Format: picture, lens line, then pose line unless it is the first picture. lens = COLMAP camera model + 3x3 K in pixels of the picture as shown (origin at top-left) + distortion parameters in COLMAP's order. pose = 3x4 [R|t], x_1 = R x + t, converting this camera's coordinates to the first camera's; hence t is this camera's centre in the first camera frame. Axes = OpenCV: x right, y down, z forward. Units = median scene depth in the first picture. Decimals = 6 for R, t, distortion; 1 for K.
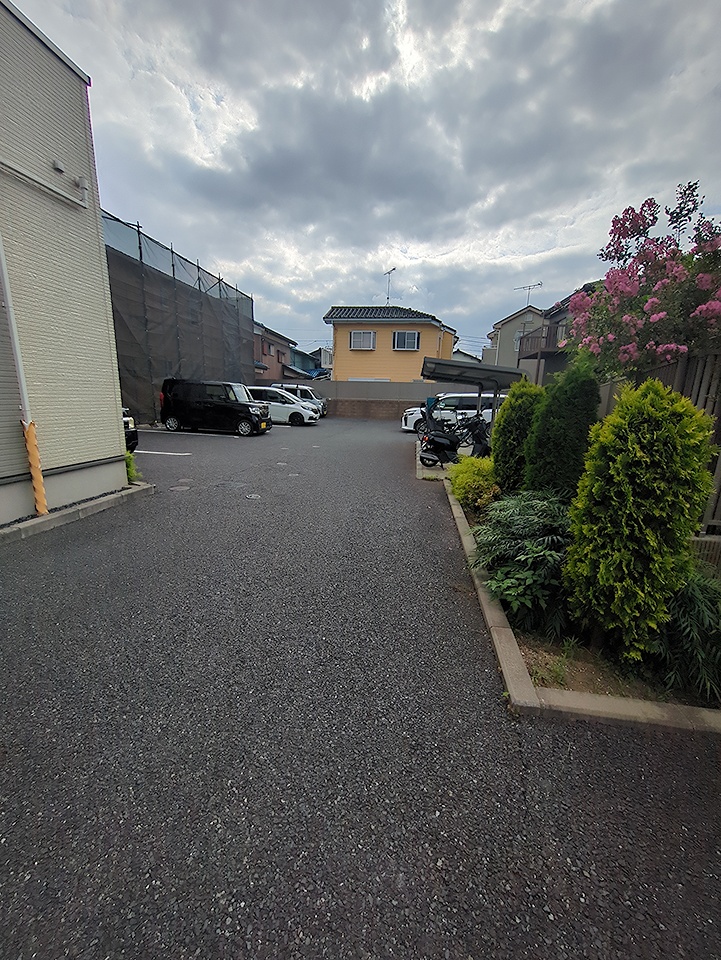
lens RADIAL K [[375.7, 0, 360.5], [0, 375.7, 480.0], [0, 0, 1]] dist [-0.000880, -0.000350]
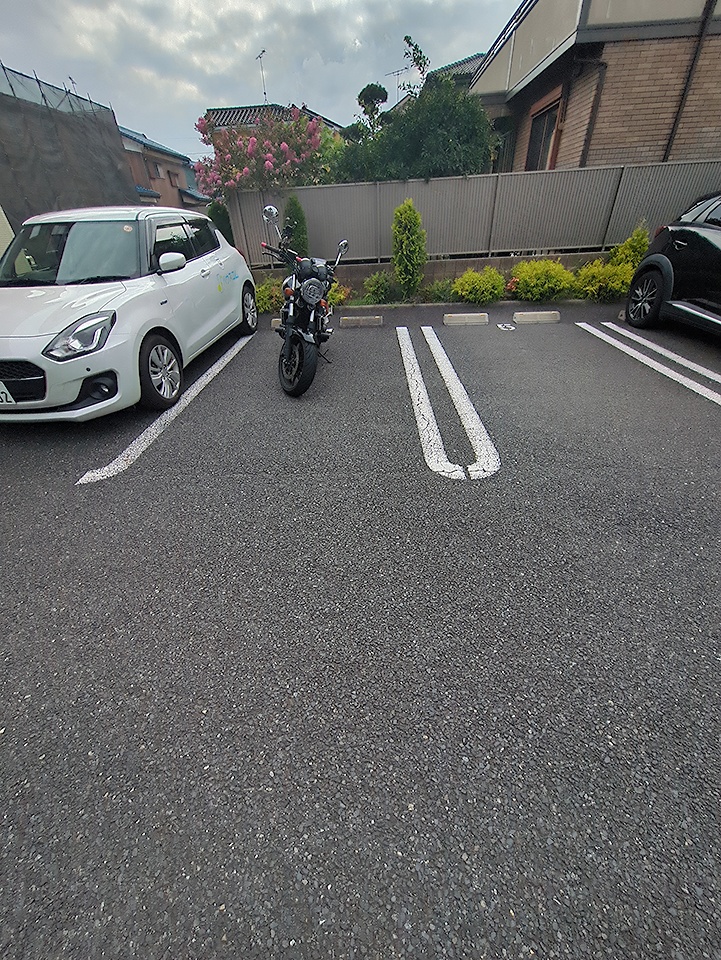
lens RADIAL K [[375.7, 0, 360.5], [0, 375.7, 480.0], [0, 0, 1]] dist [-0.000880, -0.000350]
pose [[0.990494, -0.130415, 0.043741, 0.147530], [0.104010, 0.918172, 0.382285, 0.065797], [-0.090018, -0.374101, 0.923009, -0.240259]]
